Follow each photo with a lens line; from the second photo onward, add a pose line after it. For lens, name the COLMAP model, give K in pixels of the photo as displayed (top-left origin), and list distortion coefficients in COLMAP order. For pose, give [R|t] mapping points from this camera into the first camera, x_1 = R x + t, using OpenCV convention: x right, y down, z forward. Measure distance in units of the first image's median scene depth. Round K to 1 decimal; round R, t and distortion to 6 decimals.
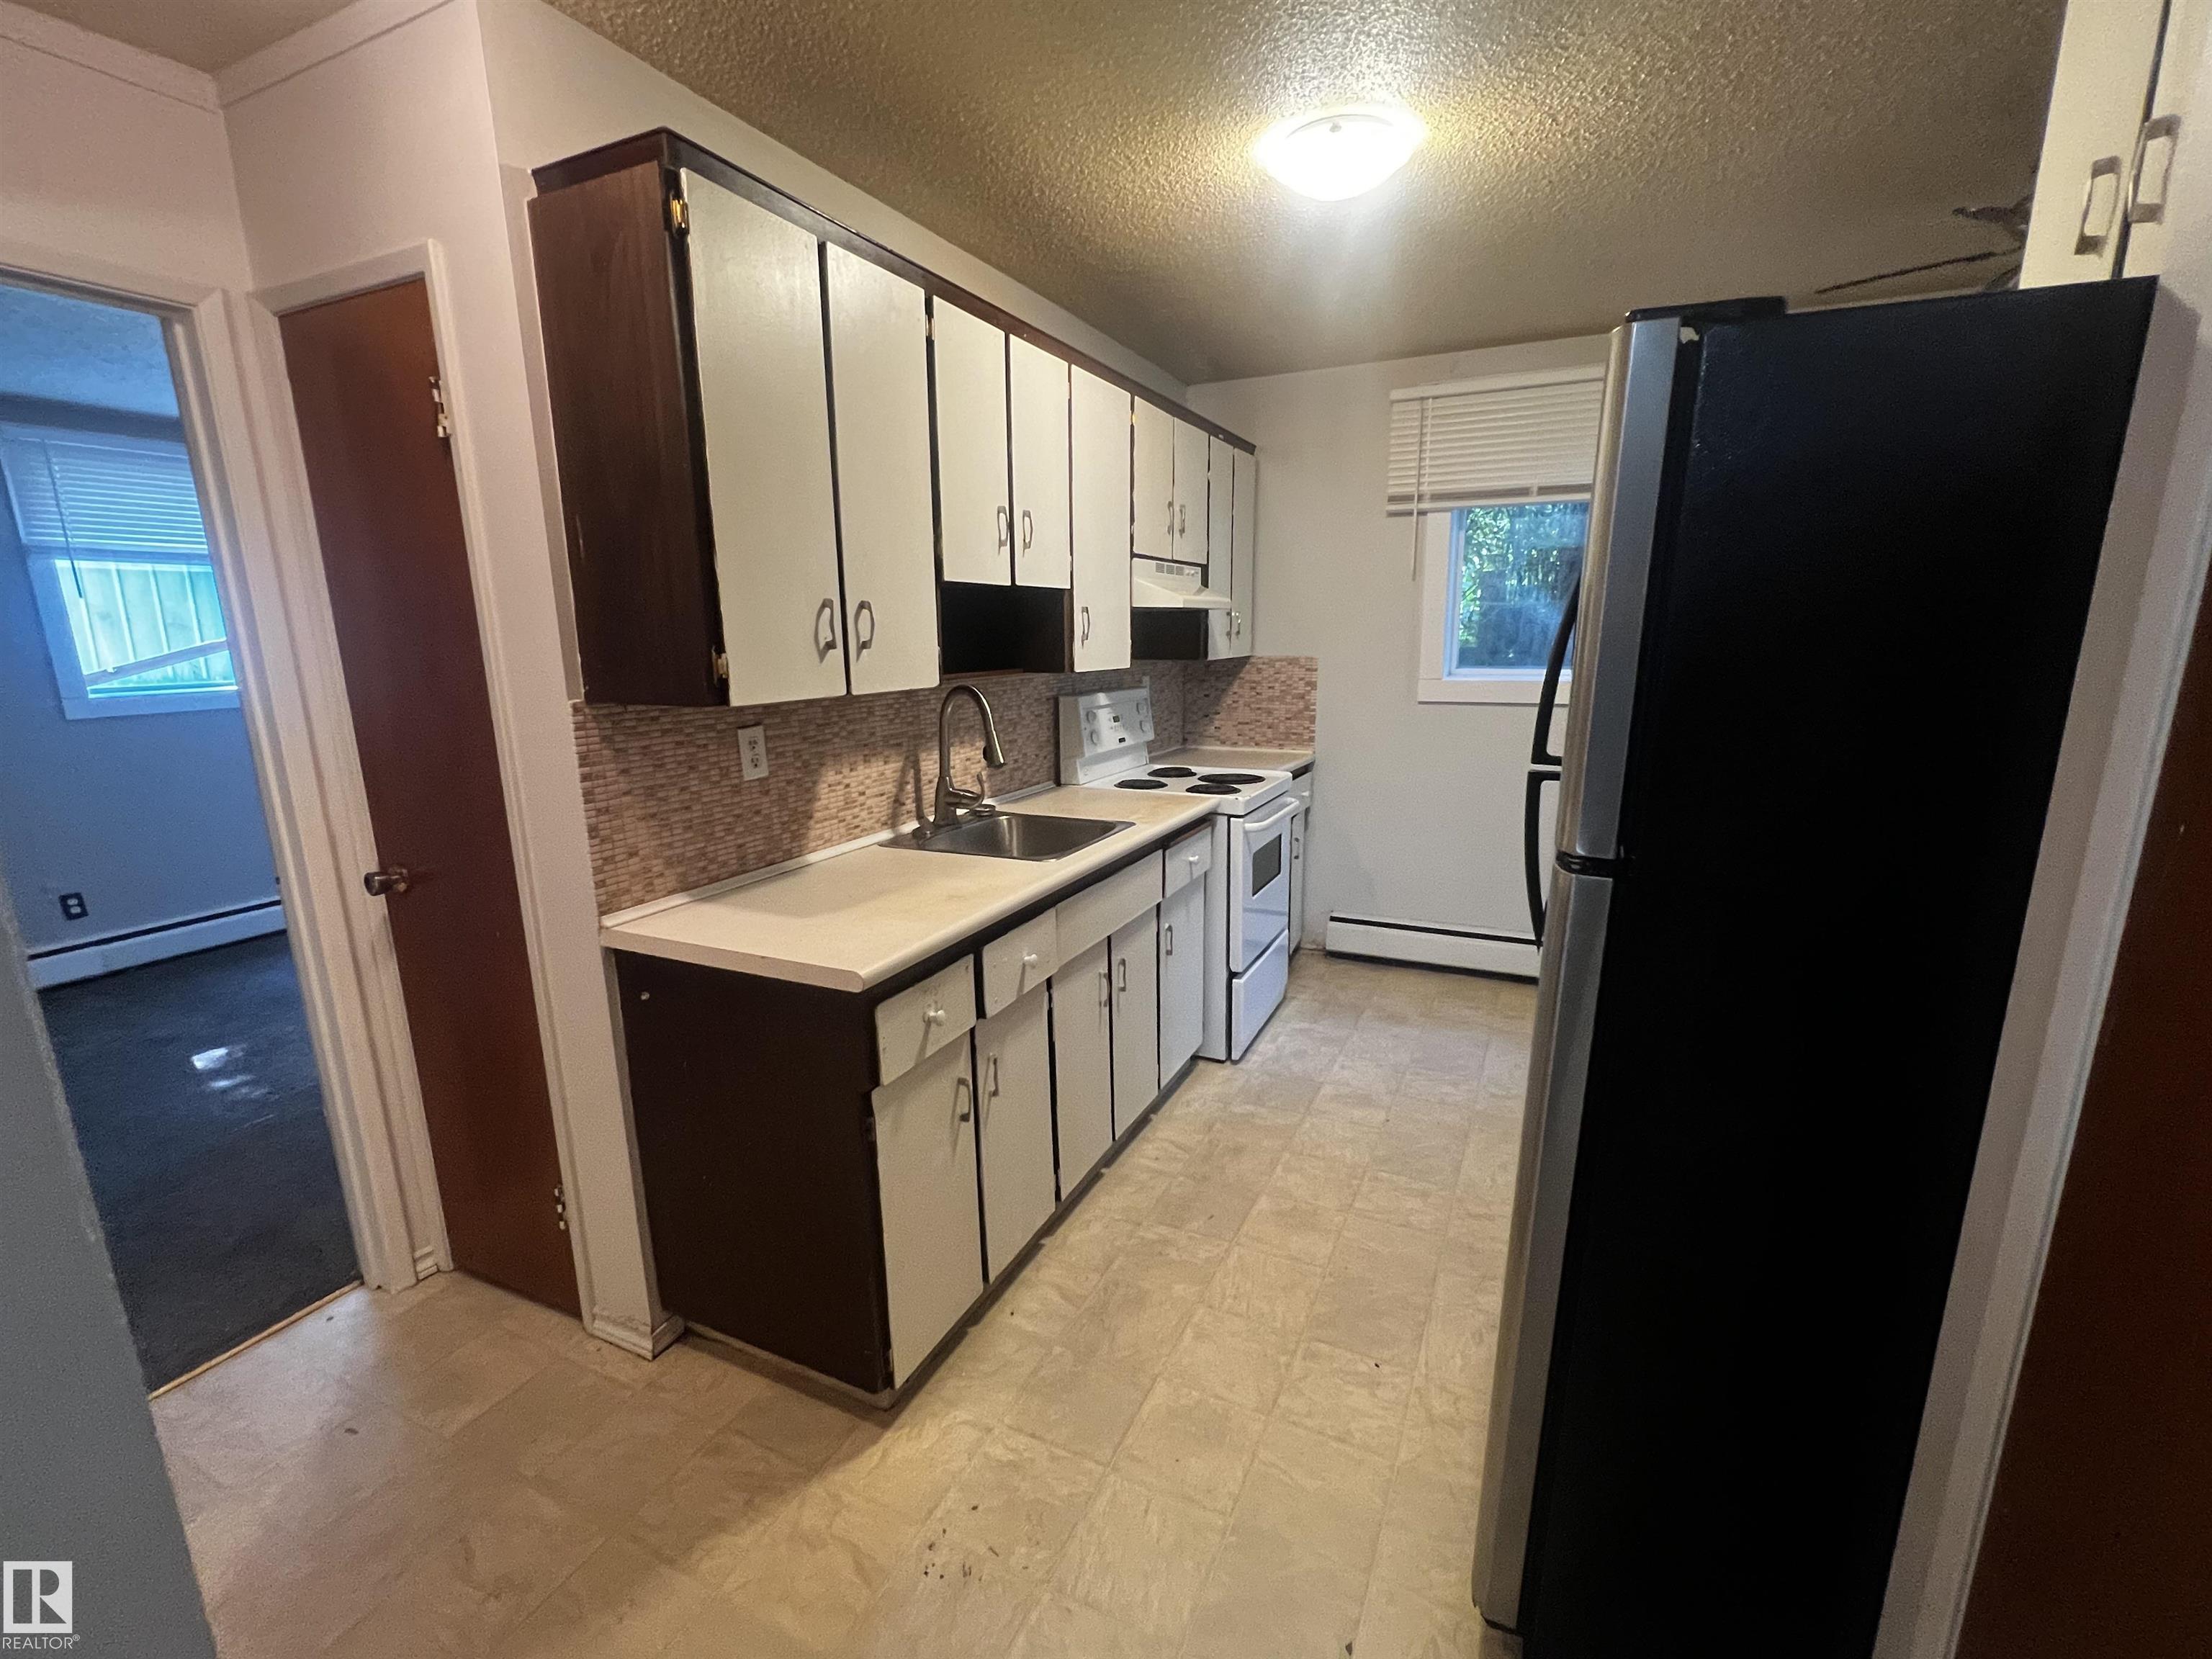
lens RADIAL K [[963.6, 0, 1106.9], [0, 963.6, 834.9], [0, 0, 1]] dist [-0.002050, 0.000055]
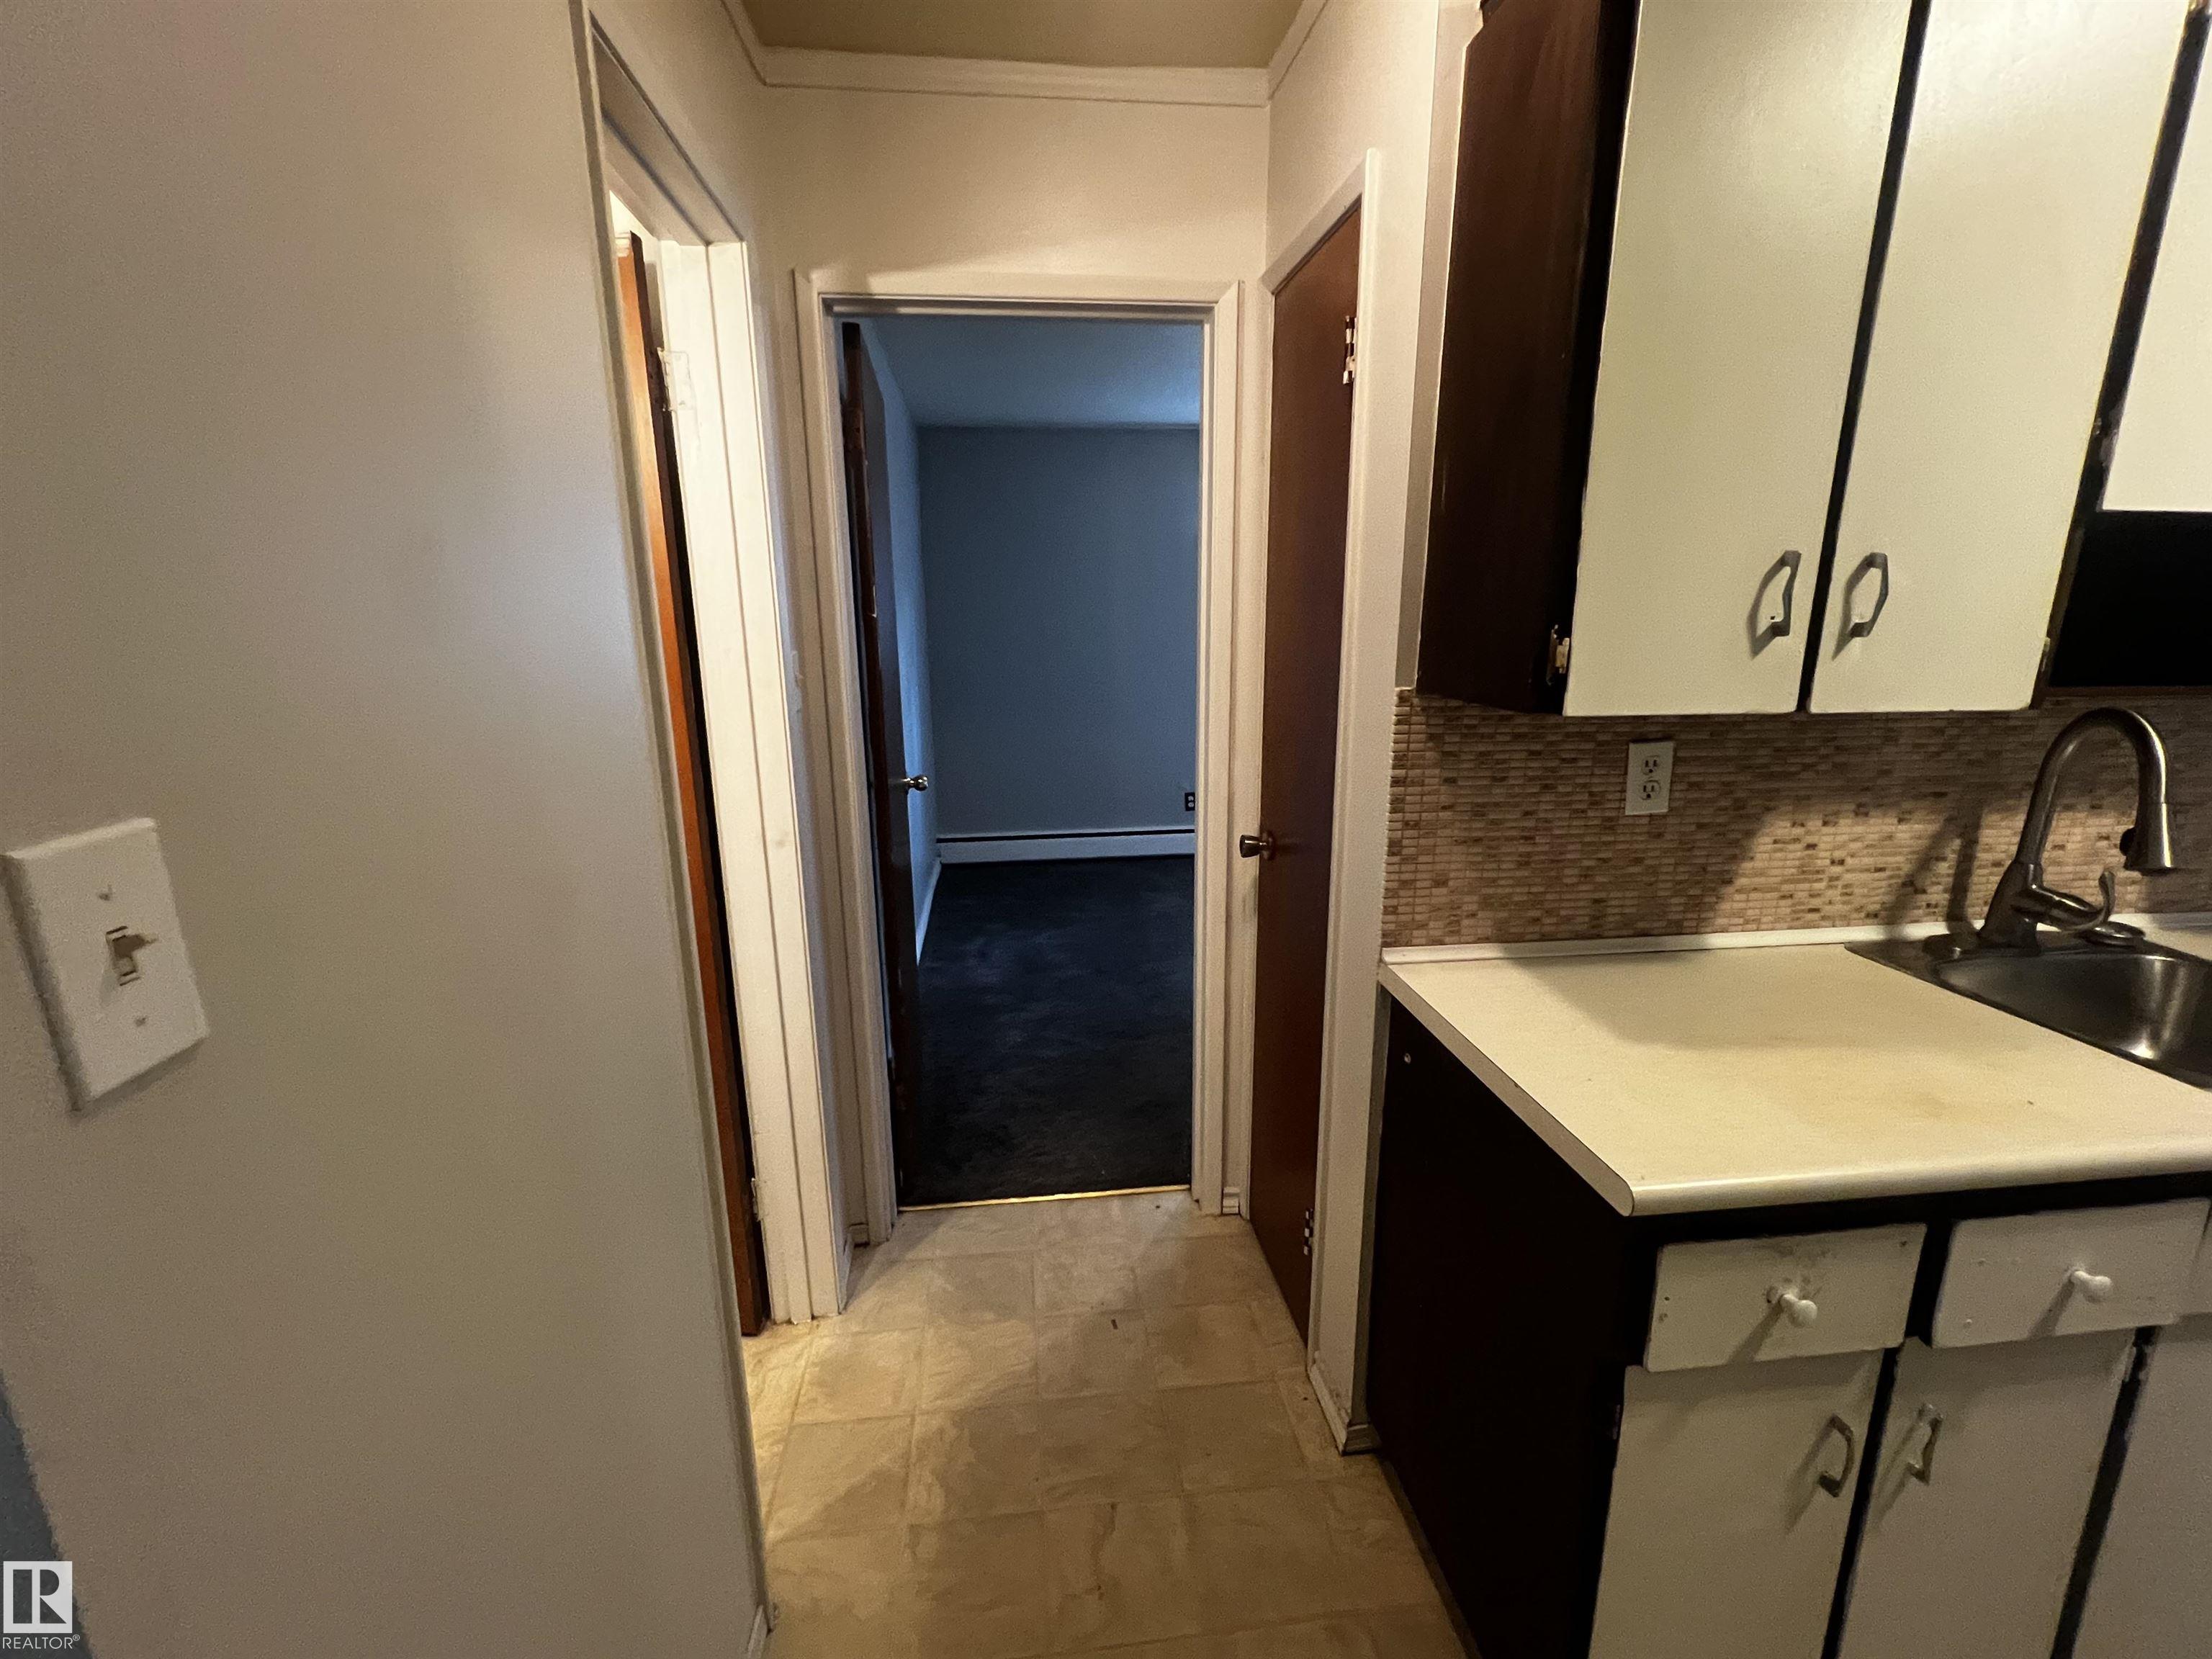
lens RADIAL K [[963.6, 0, 1106.9], [0, 963.6, 834.9], [0, 0, 1]] dist [-0.002050, 0.000055]
pose [[0.532492, 0.203979, -0.821490, 0.008939], [-0.181725, 0.975447, 0.124412, -0.059136], [0.826697, 0.083037, 0.556486, 0.278419]]
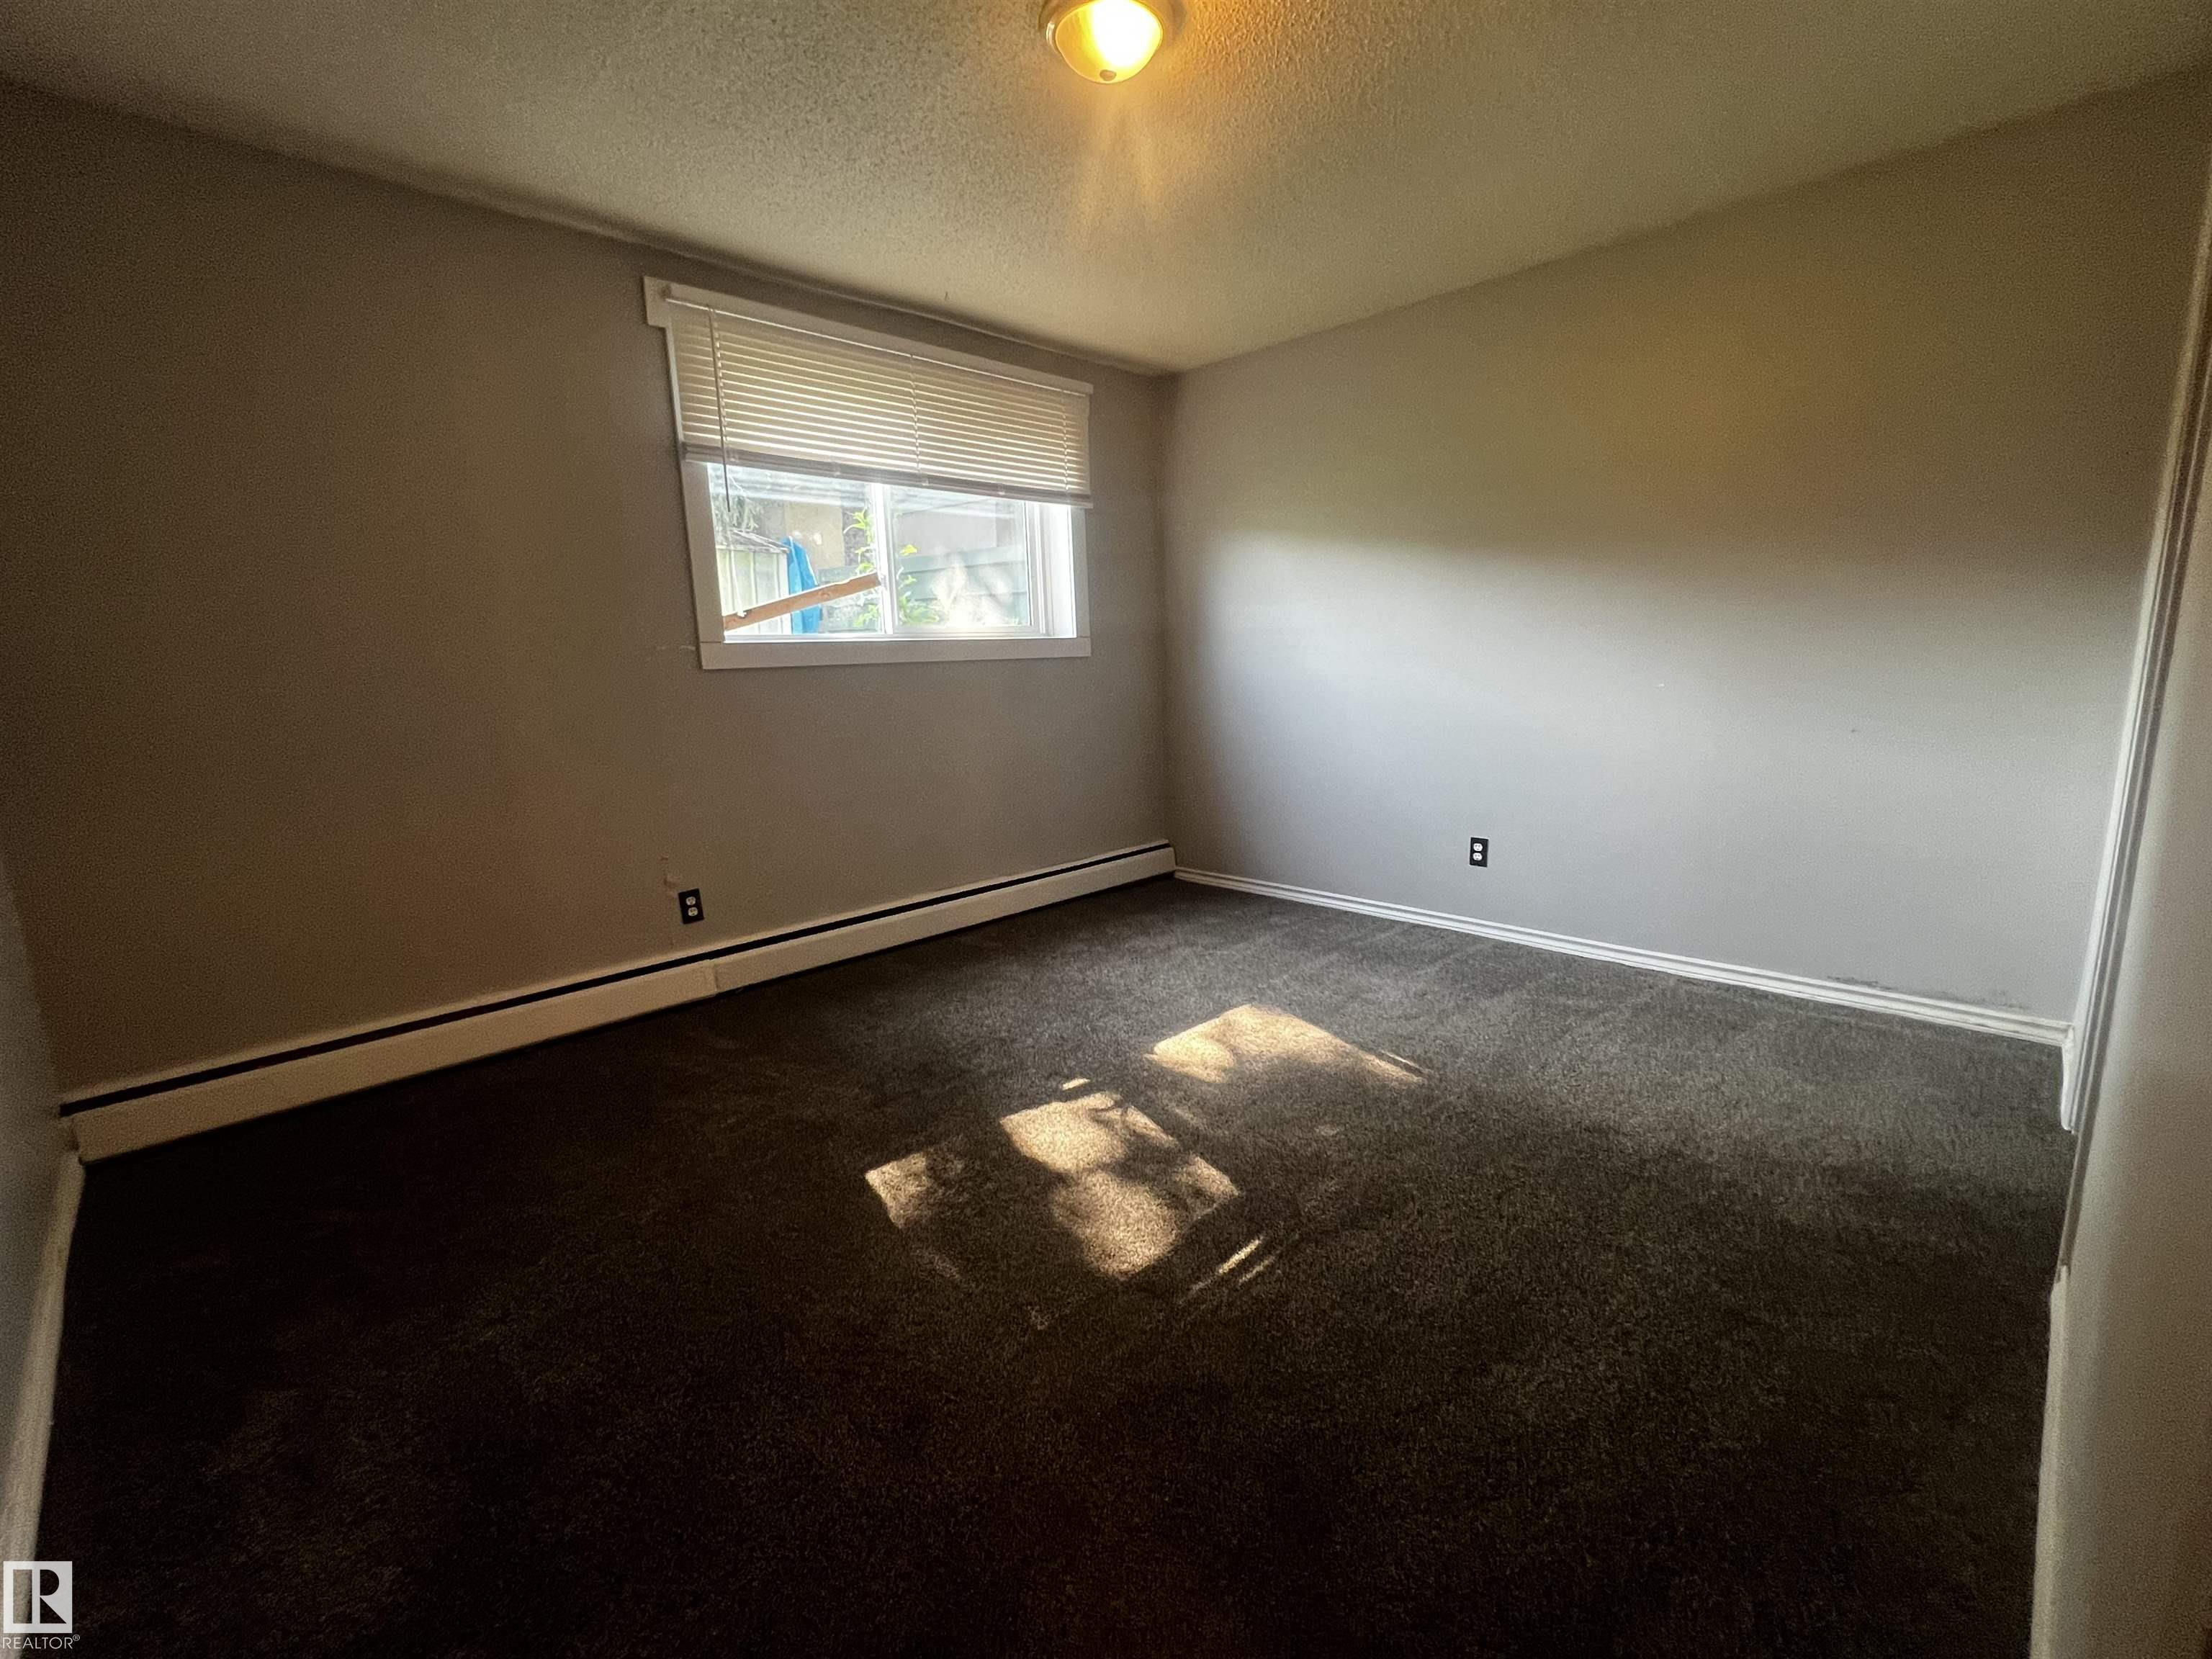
lens RADIAL K [[963.6, 0, 1106.9], [0, 963.6, 834.9], [0, 0, 1]] dist [-0.002050, 0.000055]
pose [[0.942240, 0.048871, -0.331354, -1.007870], [-0.058921, 0.998055, -0.020345, 0.023533], [0.329716, 0.038694, 0.943287, 0.744770]]
